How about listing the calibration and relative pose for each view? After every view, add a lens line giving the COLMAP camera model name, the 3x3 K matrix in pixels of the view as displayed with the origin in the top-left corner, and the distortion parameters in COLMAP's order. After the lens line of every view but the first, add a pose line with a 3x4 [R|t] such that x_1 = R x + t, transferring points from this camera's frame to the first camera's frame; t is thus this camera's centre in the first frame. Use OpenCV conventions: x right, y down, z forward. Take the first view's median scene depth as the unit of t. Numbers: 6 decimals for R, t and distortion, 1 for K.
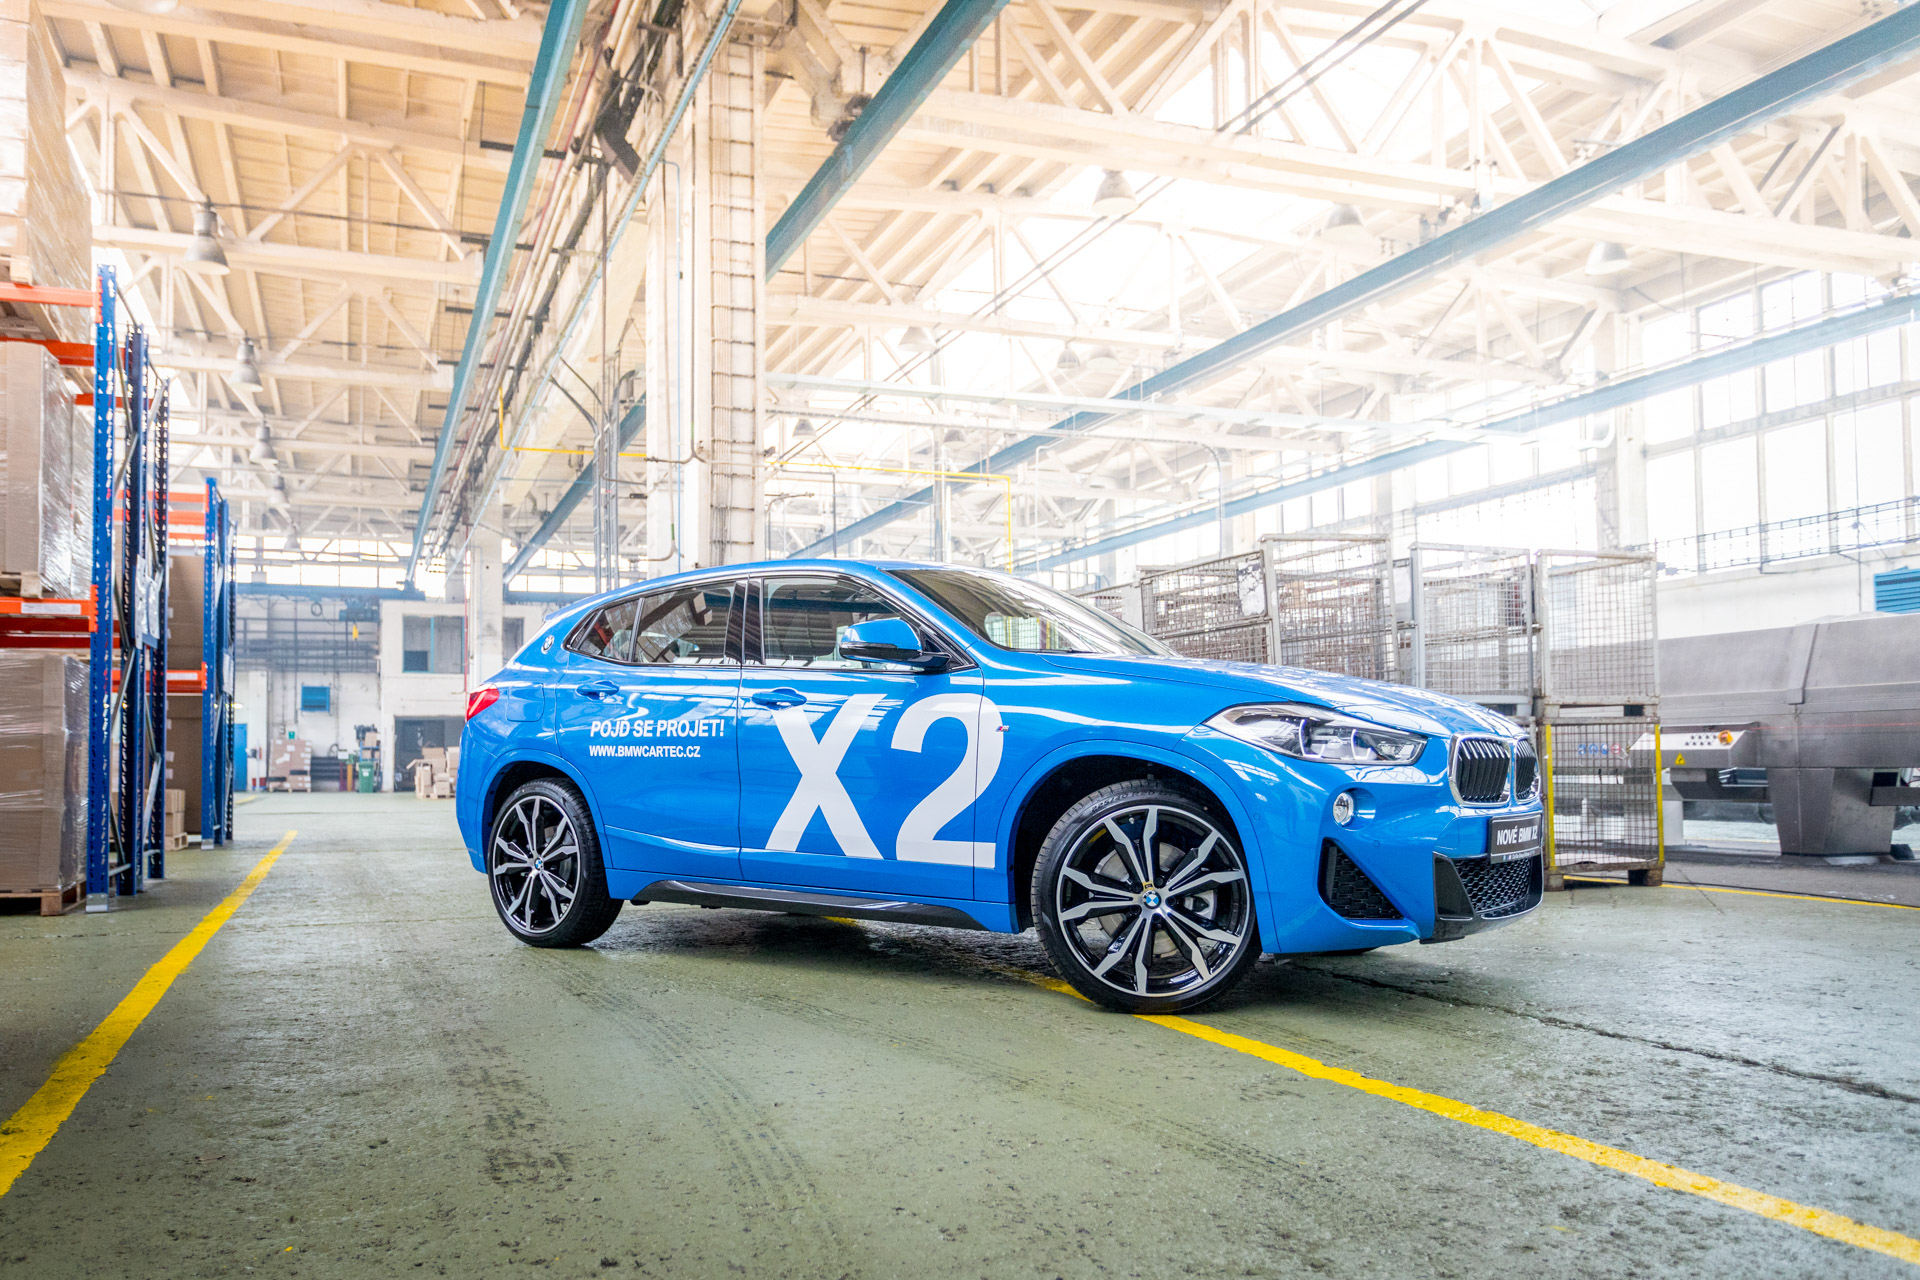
lens RADIAL K [[1463.6, 0, 879.9], [0, 1463.6, 705.1], [0, 0, 1]] dist [0.006180, 0.008205]
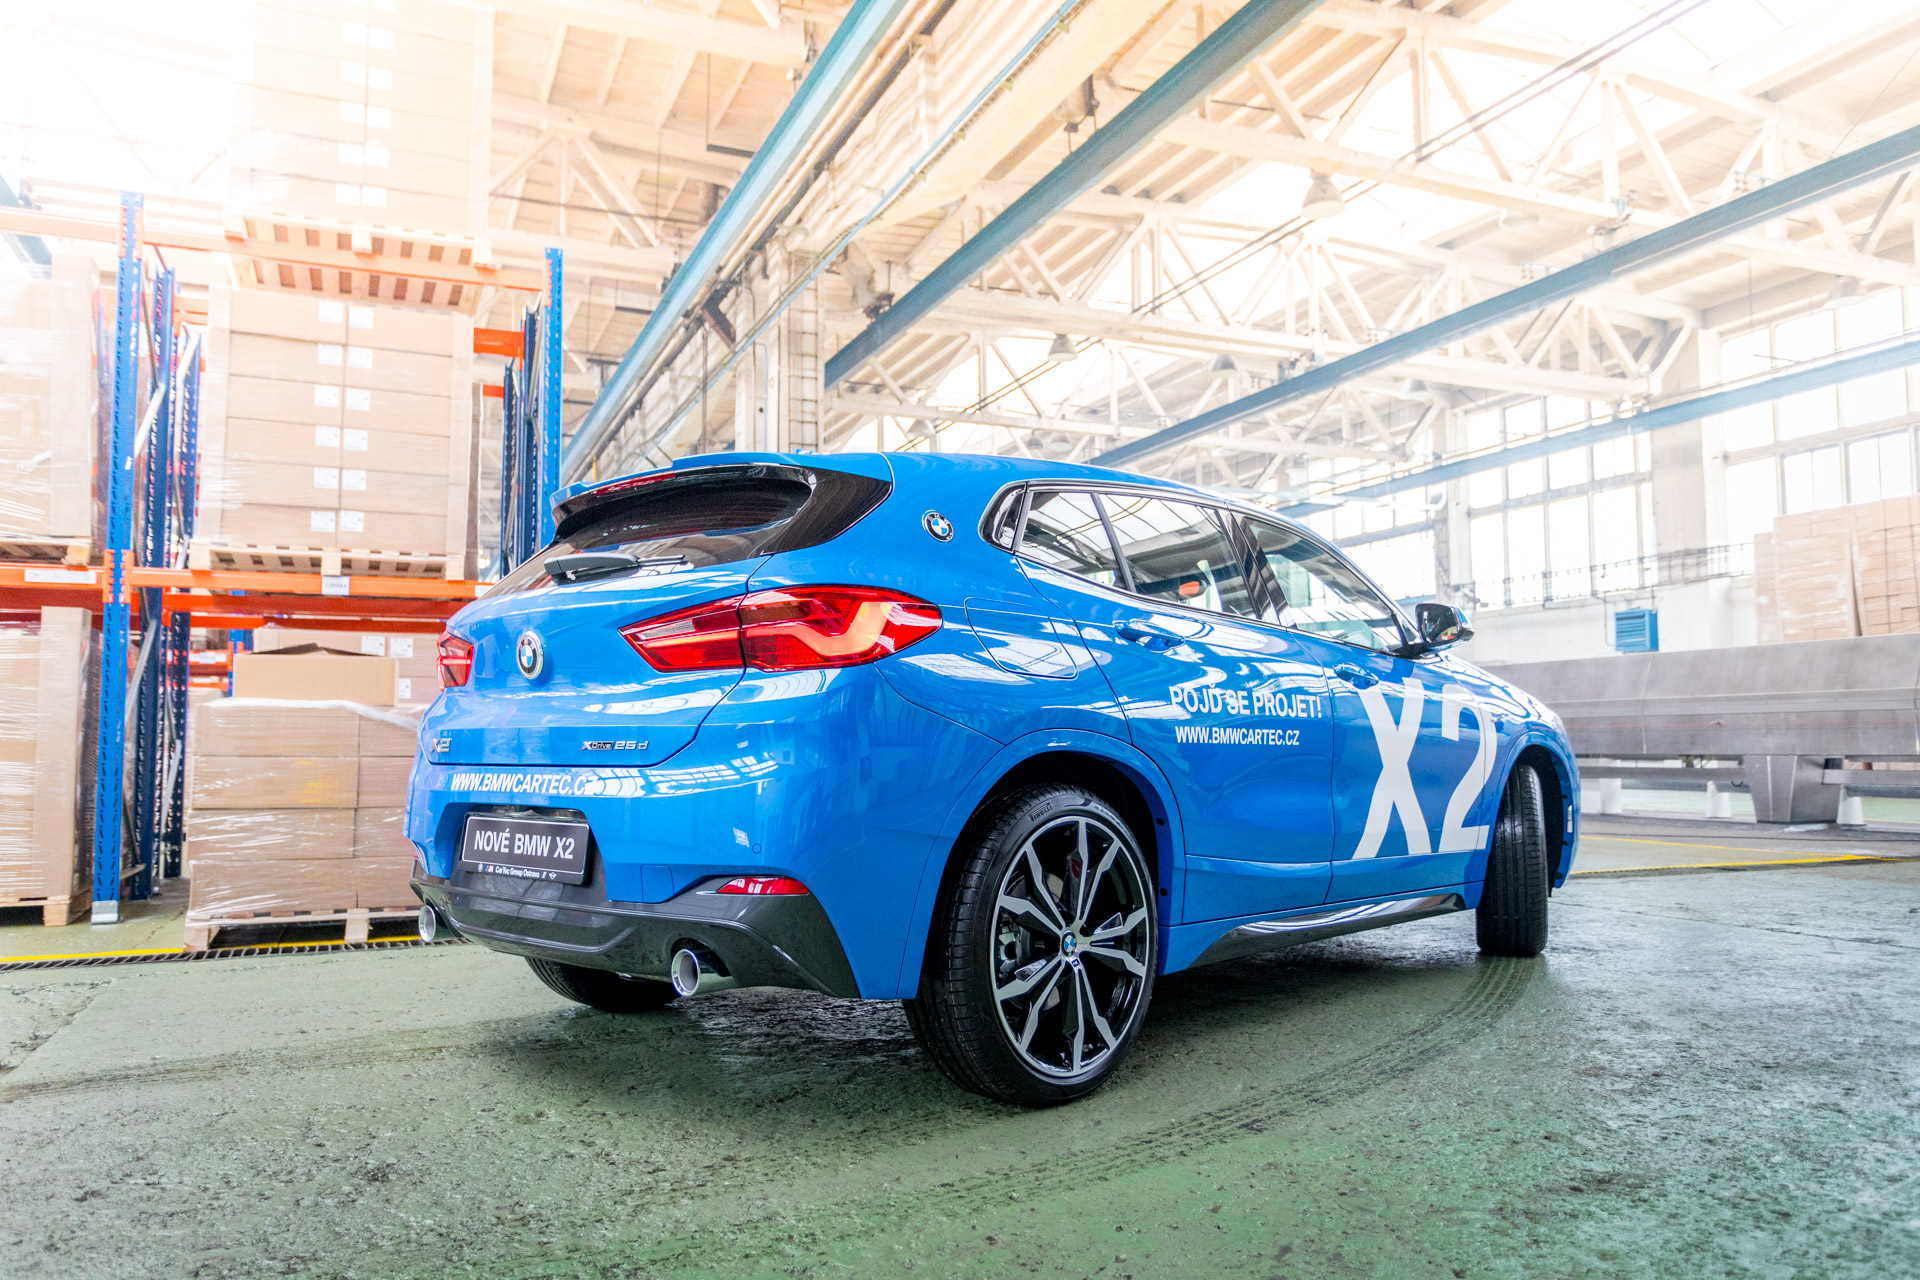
lens RADIAL K [[1371.0, 0, 960.0], [0, 1371.0, 640.0], [0, 0, 1]] dist [-0.001582, 0.000419]
pose [[0.997996, 0.008260, 0.062728, -0.020843], [-0.005938, 0.999293, -0.037112, -0.015745], [-0.062990, 0.036665, 0.997340, -0.314937]]
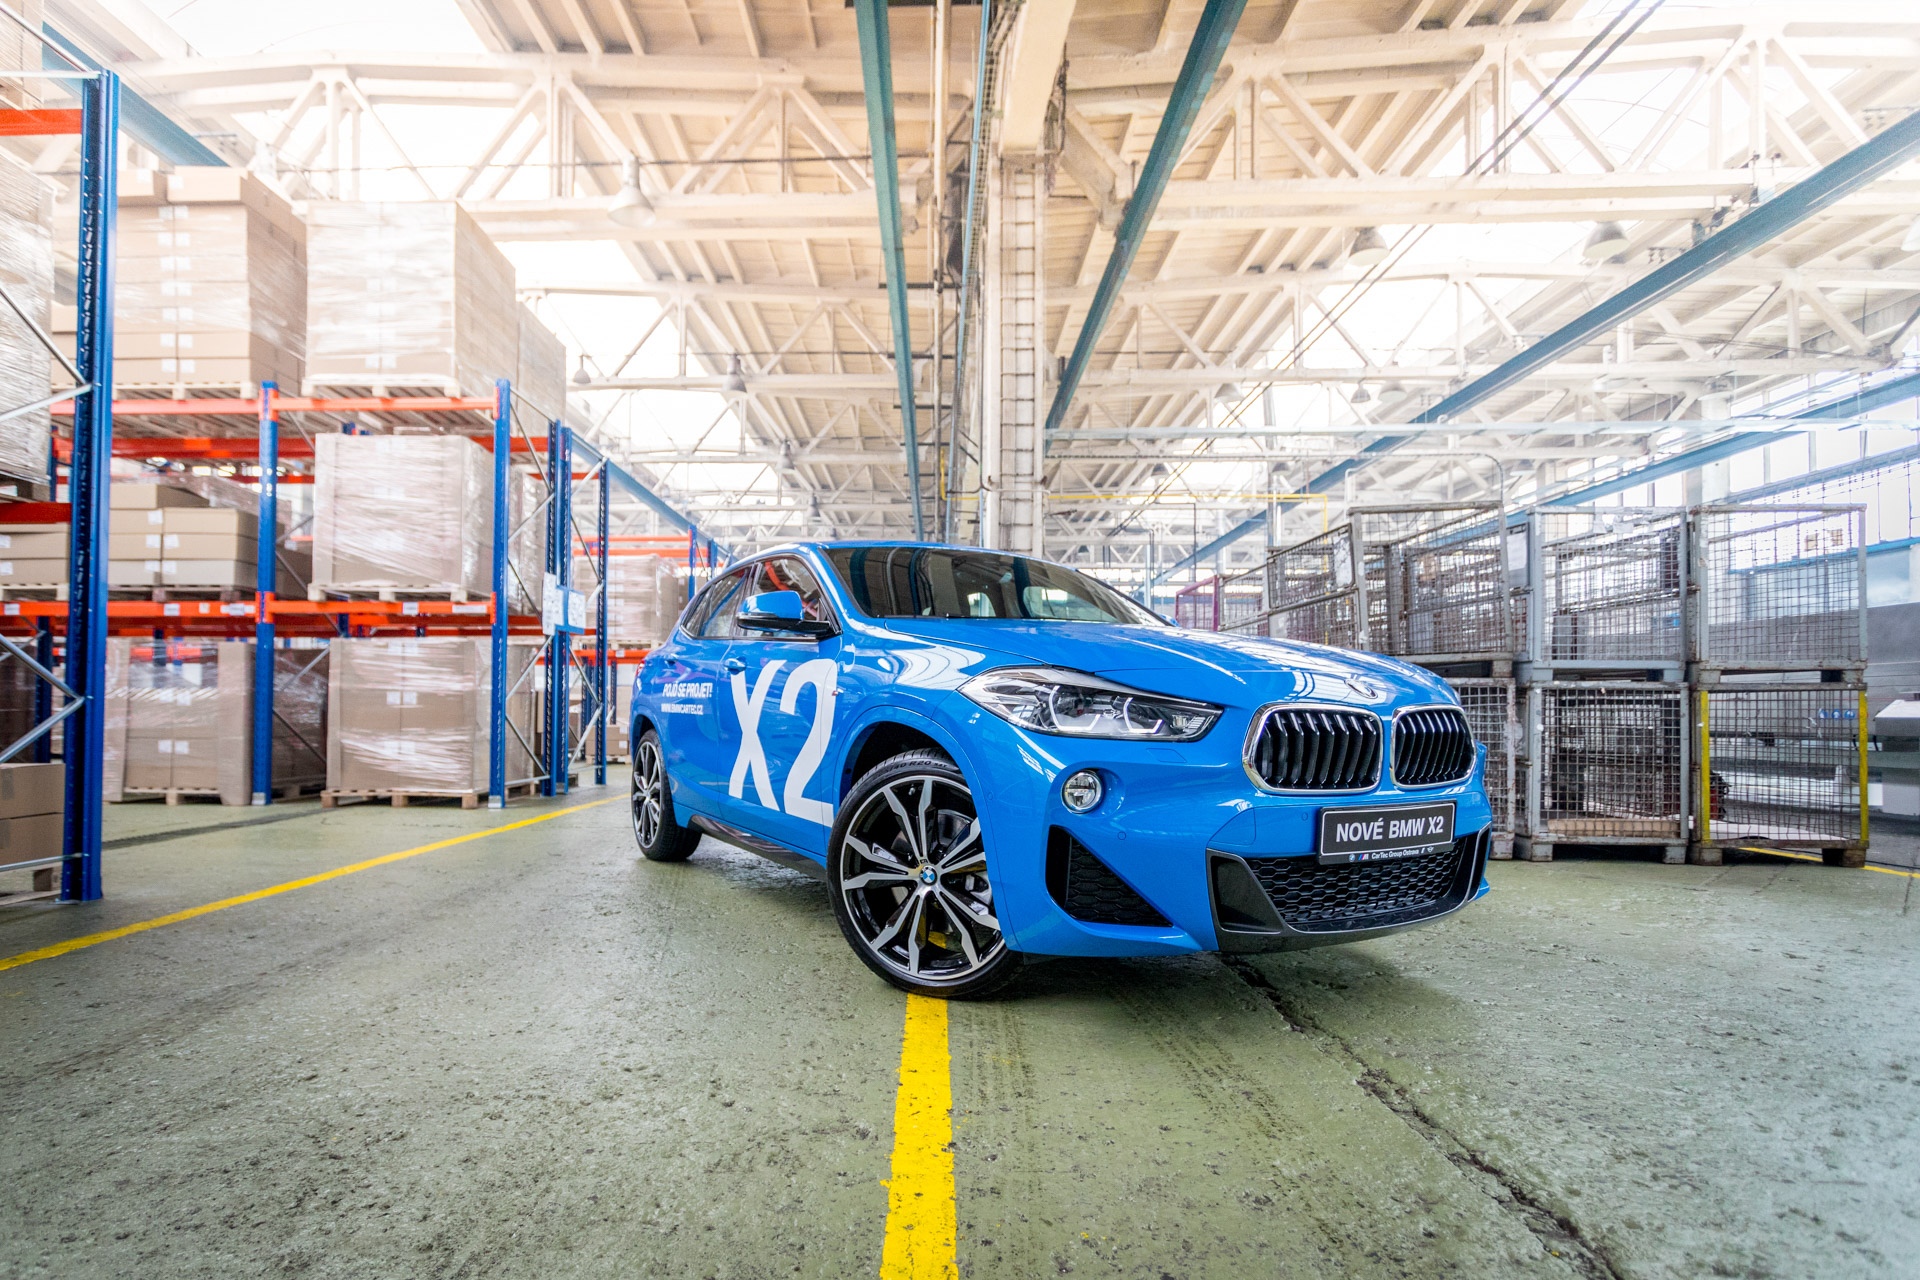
lens RADIAL K [[962.1, 0, 889.4], [0, 962.1, 696.9], [0, 0, 1]] dist [0.003212, 0.001800]
pose [[0.923168, 0.008862, -0.384294, 0.104339], [0.000961, 0.999678, 0.025362, 0.000391], [0.384395, -0.023783, 0.922862, 0.109239]]
